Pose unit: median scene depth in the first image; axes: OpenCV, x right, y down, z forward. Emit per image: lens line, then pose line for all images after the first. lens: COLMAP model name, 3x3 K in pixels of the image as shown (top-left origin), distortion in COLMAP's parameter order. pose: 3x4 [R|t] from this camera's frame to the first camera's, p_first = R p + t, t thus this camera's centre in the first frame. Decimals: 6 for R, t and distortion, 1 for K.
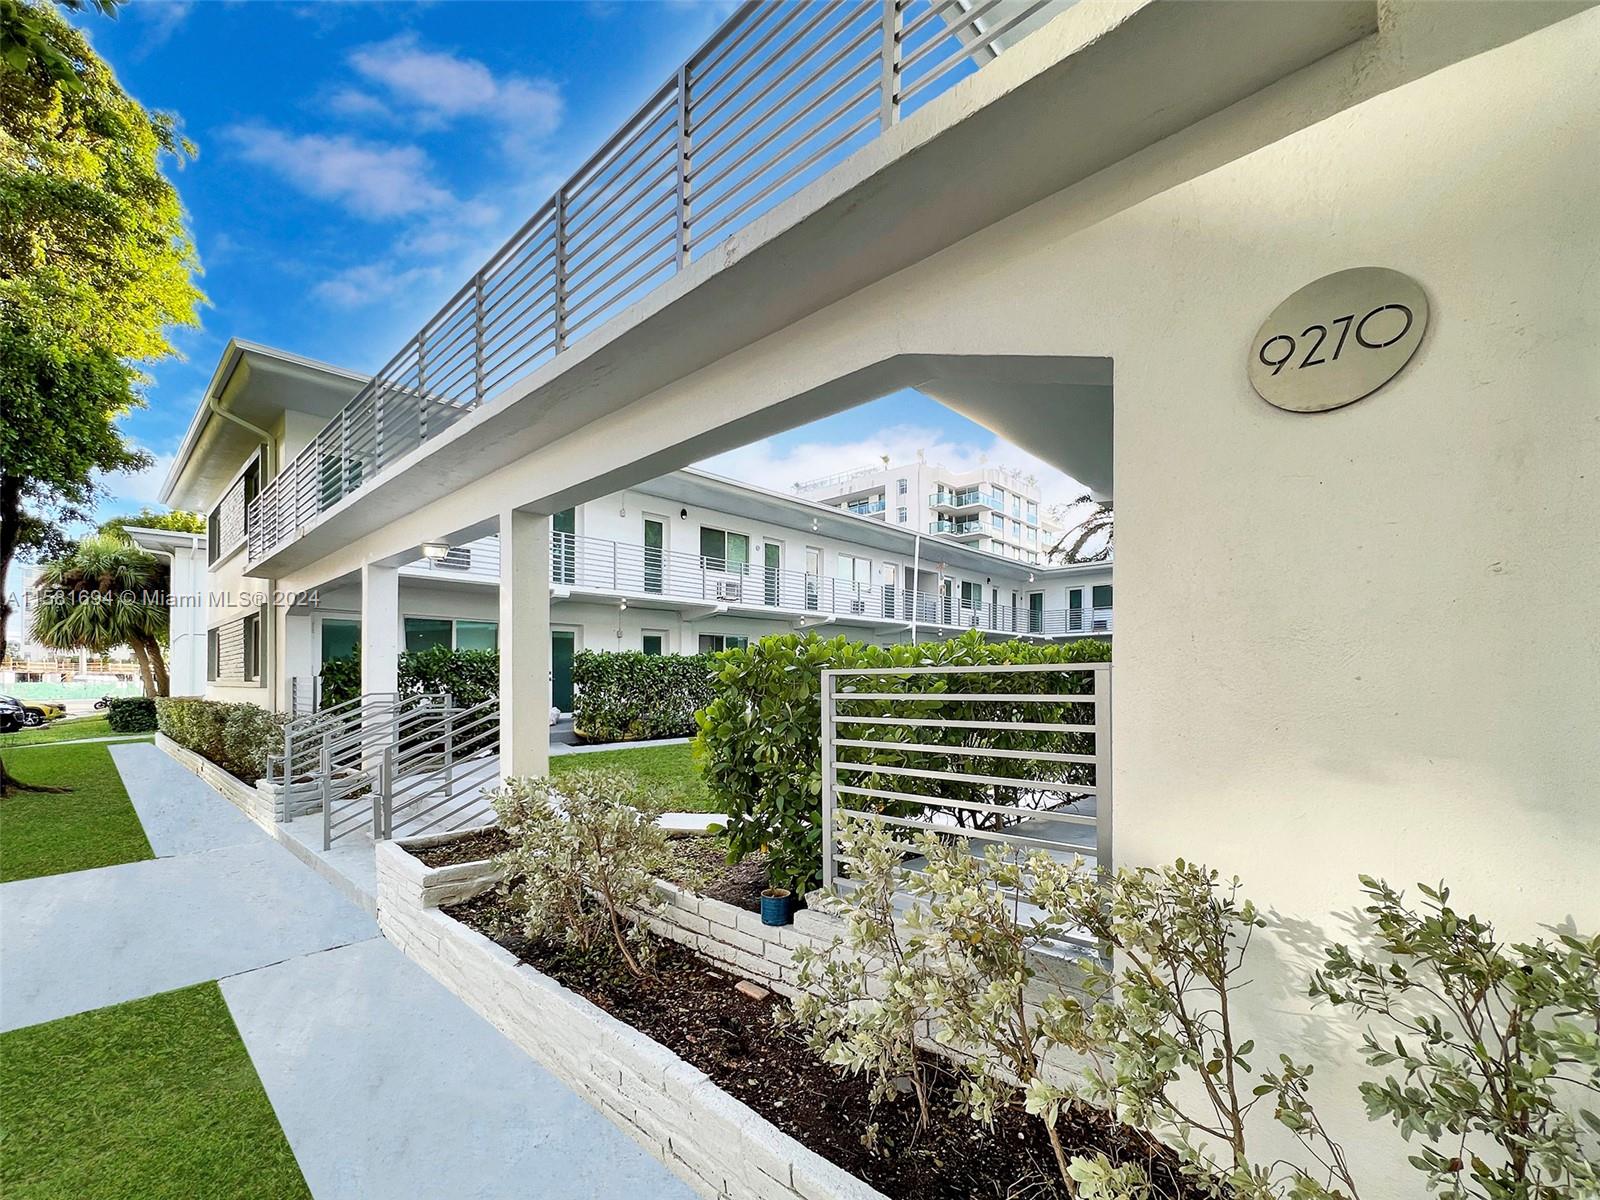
lens RADIAL K [[676.1, 0, 801.3], [0, 676.1, 674.4], [0, 0, 1]] dist [0.002282, 0.000371]
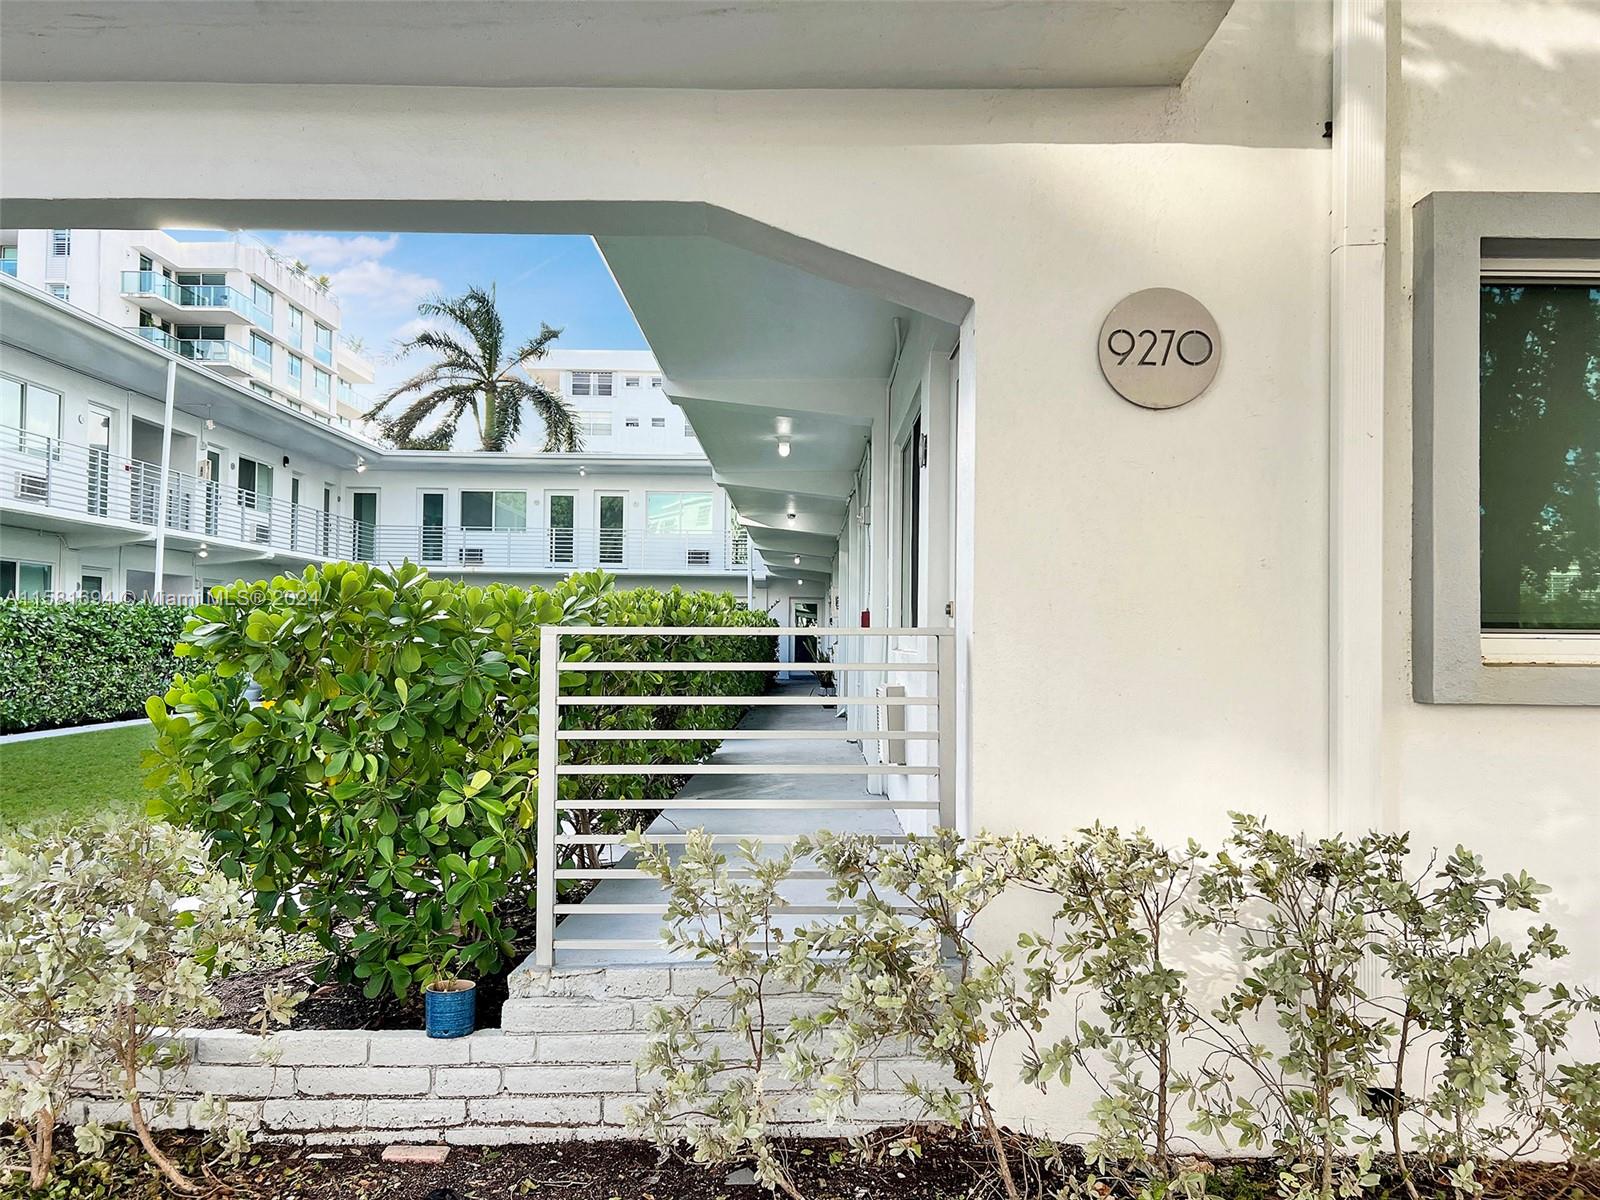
lens RADIAL K [[1216.3, 0, 803.1], [0, 1216.3, 602.1], [0, 0, 1]] dist [0.032995, 0.001325]
pose [[0.731002, 0.035919, 0.681429, -0.109842], [-0.017858, 0.999279, -0.033516, 0.000926], [-0.682141, 0.012332, 0.731116, -0.008165]]
